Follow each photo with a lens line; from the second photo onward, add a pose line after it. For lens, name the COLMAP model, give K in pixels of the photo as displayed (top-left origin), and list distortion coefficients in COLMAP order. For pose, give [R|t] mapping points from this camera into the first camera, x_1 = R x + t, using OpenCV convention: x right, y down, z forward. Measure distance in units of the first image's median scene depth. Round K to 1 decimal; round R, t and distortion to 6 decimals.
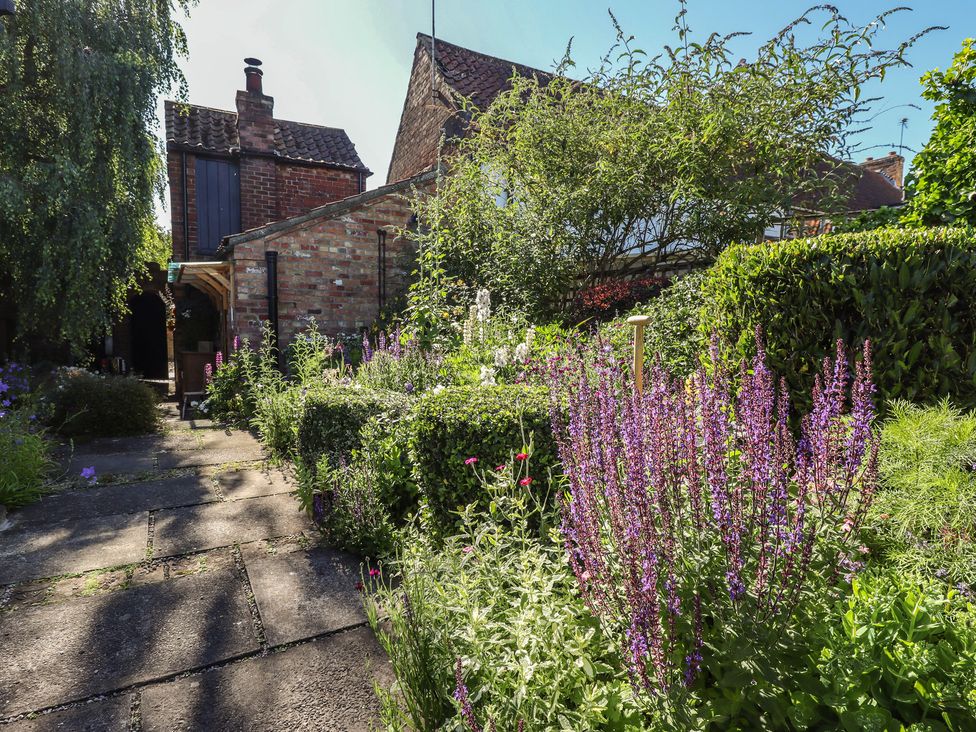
lens RADIAL K [[523.6, 0, 502.1], [0, 523.6, 364.5], [0, 0, 1]] dist [0.003580, -0.013942]
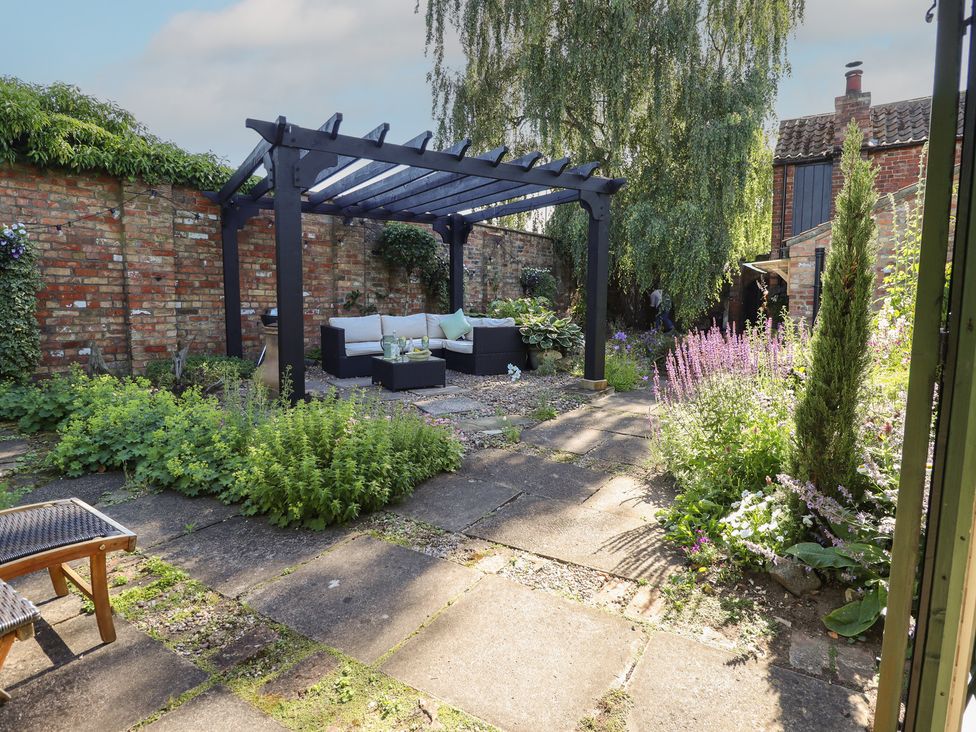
lens RADIAL K [[523.6, 0, 502.1], [0, 523.6, 364.5], [0, 0, 1]] dist [0.003580, -0.013942]
pose [[0.457332, 0.103904, -0.883205, 0.308448], [-0.070414, 0.994264, 0.080509, 0.004979], [0.886504, 0.025370, 0.462025, -0.193950]]
